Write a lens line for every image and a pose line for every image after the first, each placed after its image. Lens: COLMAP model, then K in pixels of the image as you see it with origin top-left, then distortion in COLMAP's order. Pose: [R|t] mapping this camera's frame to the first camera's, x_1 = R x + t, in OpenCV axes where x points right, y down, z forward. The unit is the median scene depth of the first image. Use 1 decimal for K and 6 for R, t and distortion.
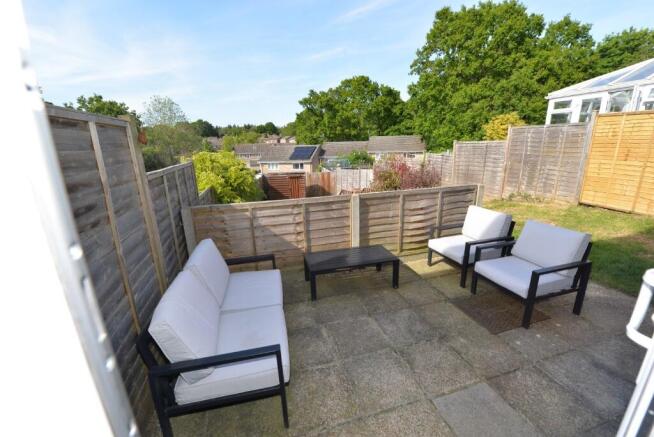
lens RADIAL K [[267.6, 0, 324.1], [0, 267.6, 219.6], [0, 0, 1]] dist [-0.018273, 0.000315]
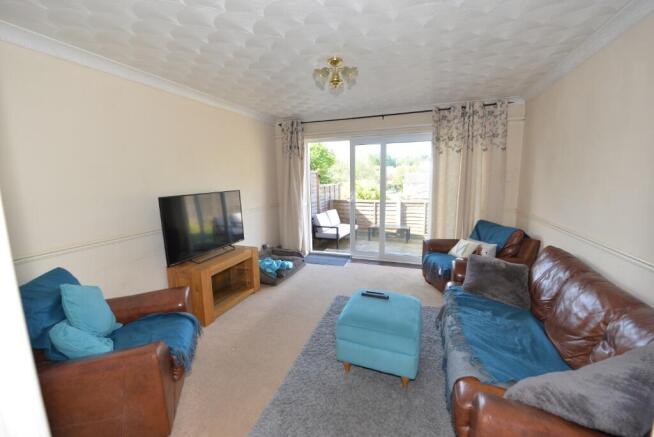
lens RADIAL K [[267.6, 0, 326.2], [0, 267.6, 217.2], [0, 0, 1]] dist [-0.018273, 0.000315]
pose [[0.807634, 0.109878, -0.579357, 0.911373], [-0.172258, 0.983593, -0.053587, 0.257427], [0.563964, 0.143078, 0.813310, -1.081729]]
